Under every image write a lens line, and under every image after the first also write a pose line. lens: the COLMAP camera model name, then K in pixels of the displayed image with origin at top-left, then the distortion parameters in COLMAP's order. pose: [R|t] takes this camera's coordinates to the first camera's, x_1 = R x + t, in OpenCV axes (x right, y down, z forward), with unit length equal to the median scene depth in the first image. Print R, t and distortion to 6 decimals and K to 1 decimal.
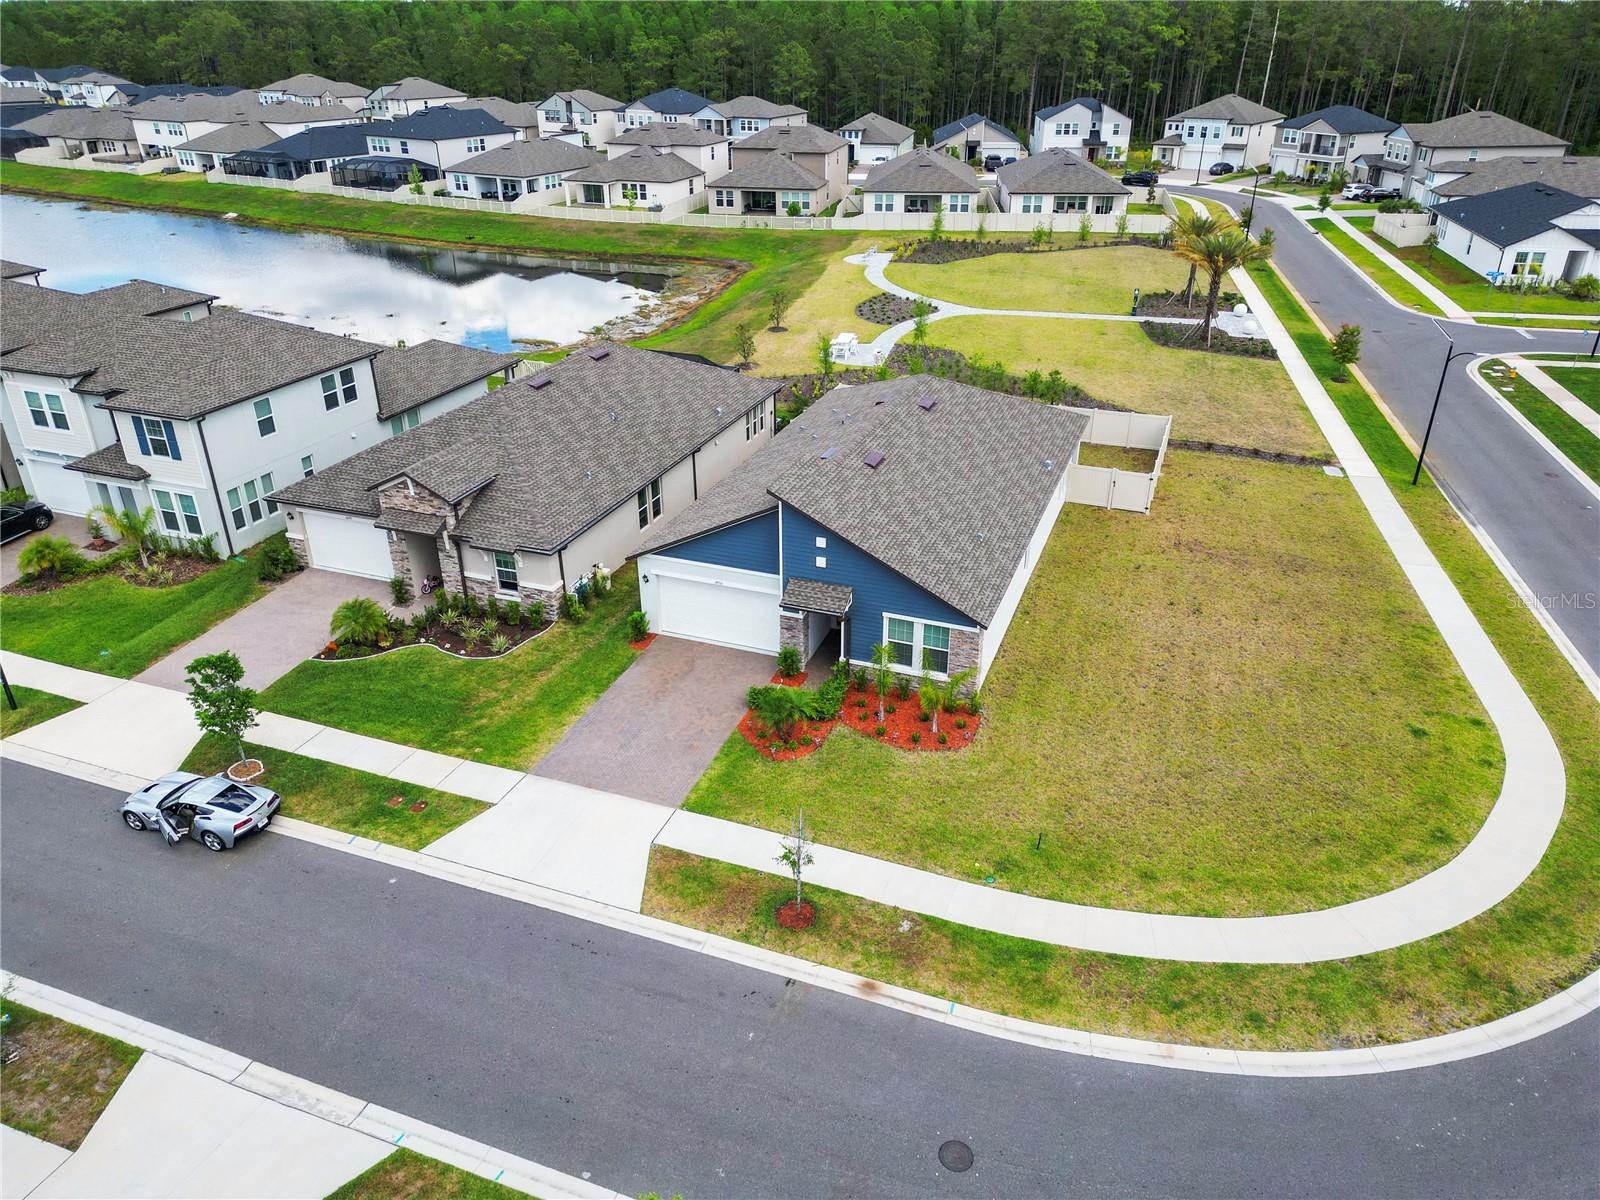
lens RADIAL K [[1119.6, 0, 800.0], [0, 1119.6, 600.0], [0, 0, 1]] dist [0.078037, -0.080544]
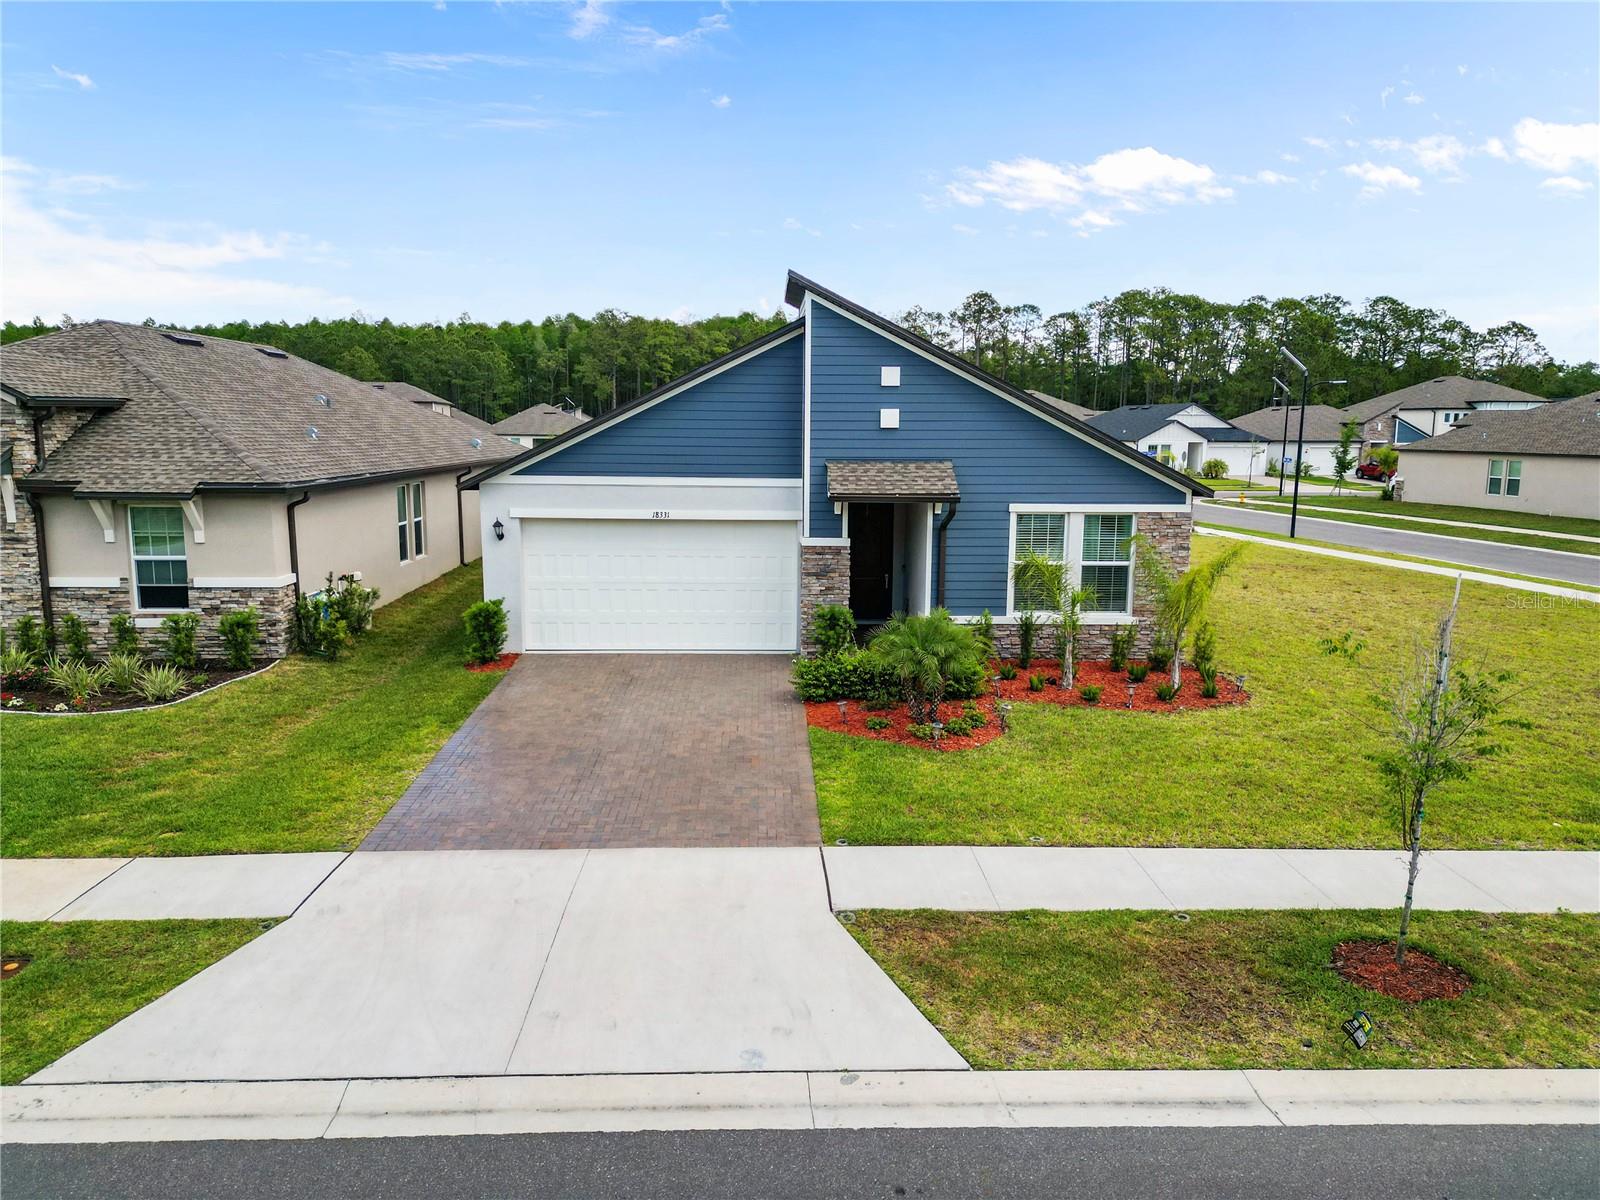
lens RADIAL K [[1119.6, 0, 800.0], [0, 1119.6, 600.0], [0, 0, 1]] dist [0.078037, -0.080544]
pose [[0.920980, -0.046759, 0.386795, -0.210017], [0.164592, 0.946528, -0.277479, 0.171777], [-0.353137, 0.319216, 0.879429, 0.522397]]
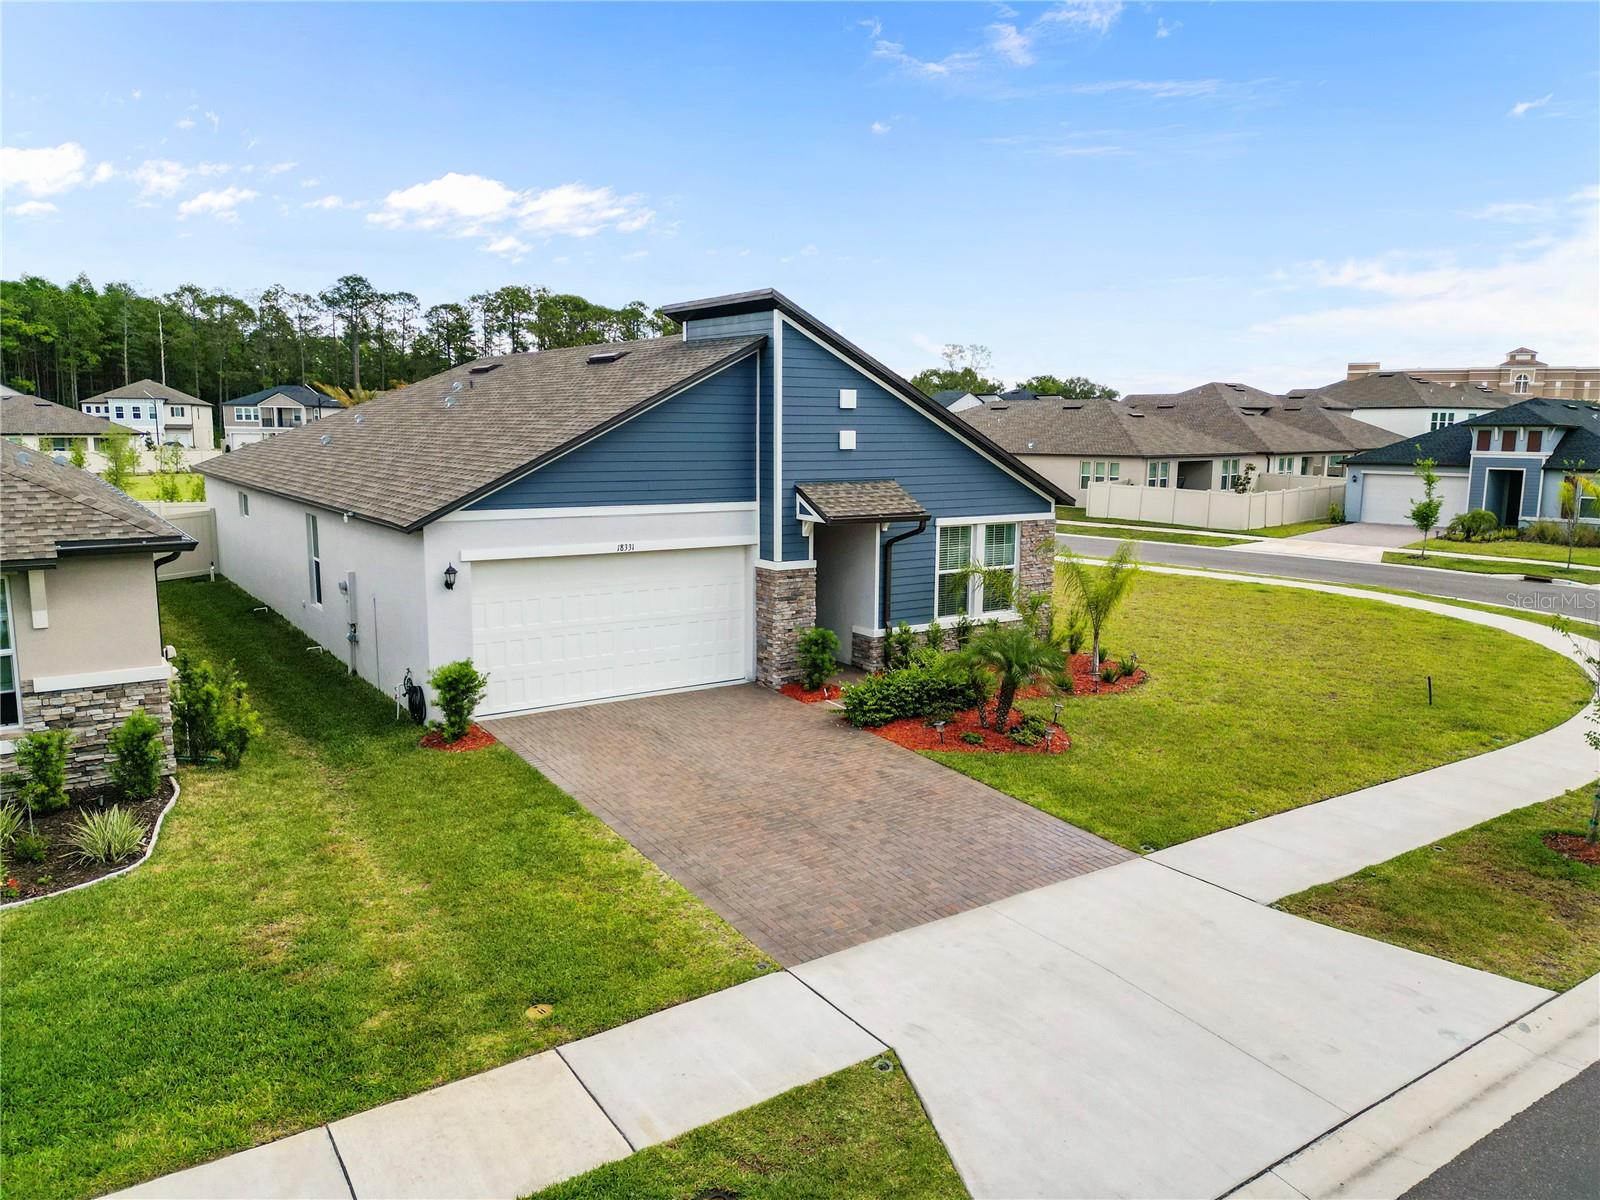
lens RADIAL K [[1119.6, 0, 800.0], [0, 1119.6, 600.0], [0, 0, 1]] dist [0.078037, -0.080544]
pose [[0.566984, -0.117275, 0.815338, -0.406211], [0.362309, 0.924433, -0.118981, 0.085144], [-0.739772, 0.362864, 0.566628, 0.672009]]
